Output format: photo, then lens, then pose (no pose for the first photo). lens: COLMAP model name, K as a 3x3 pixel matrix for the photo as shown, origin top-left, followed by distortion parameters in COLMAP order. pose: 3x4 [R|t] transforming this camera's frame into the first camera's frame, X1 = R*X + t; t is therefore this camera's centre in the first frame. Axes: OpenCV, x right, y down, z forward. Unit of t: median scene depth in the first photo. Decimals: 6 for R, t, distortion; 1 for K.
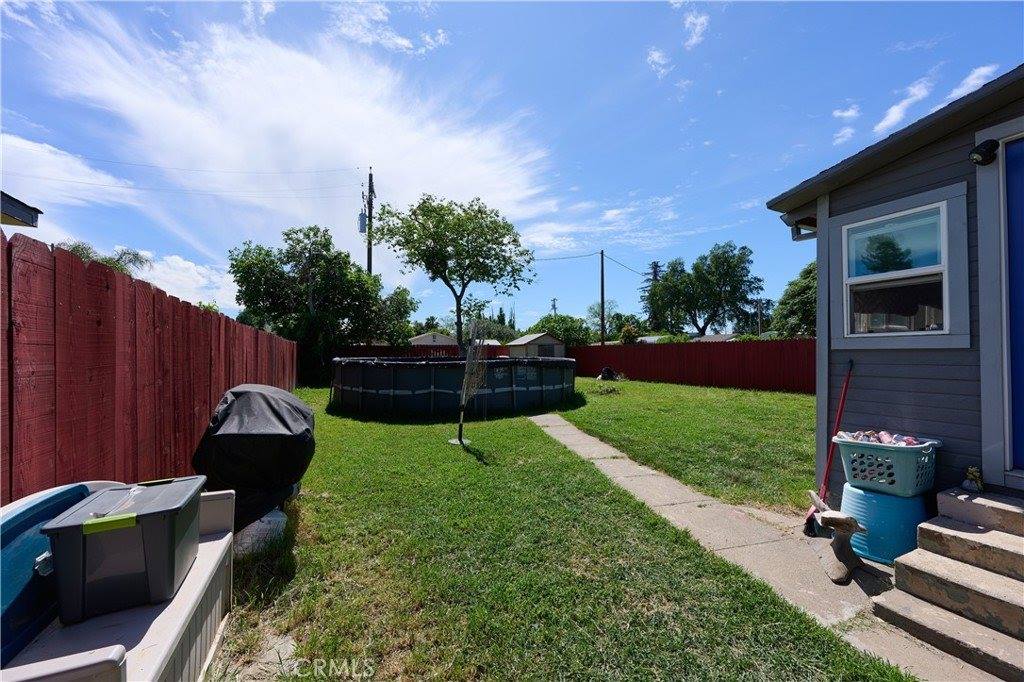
lens RADIAL K [[400.9, 0, 509.9], [0, 400.9, 344.4], [0, 0, 1]] dist [-0.001007, -0.000184]
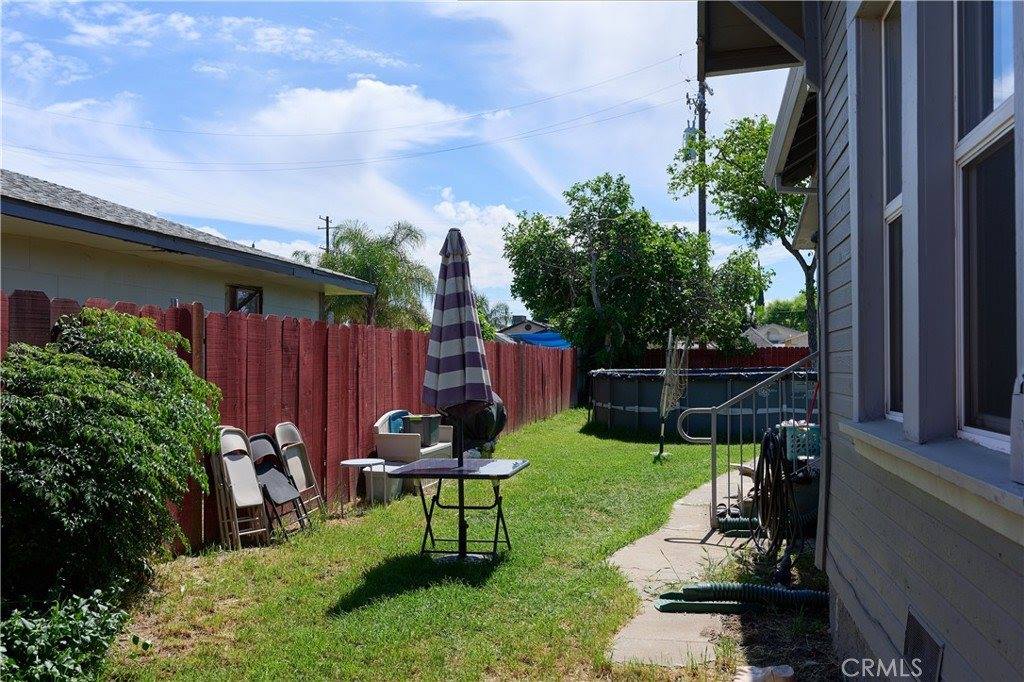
lens RADIAL K [[873.3, 0, 512.0], [0, 873.3, 341.0], [0, 0, 1]] dist [0.001740, 0.000121]
pose [[0.801786, -0.016856, -0.597374, 0.284858], [0.018473, 0.999824, -0.003418, -0.011576], [0.597326, -0.008294, 0.801956, -0.306379]]
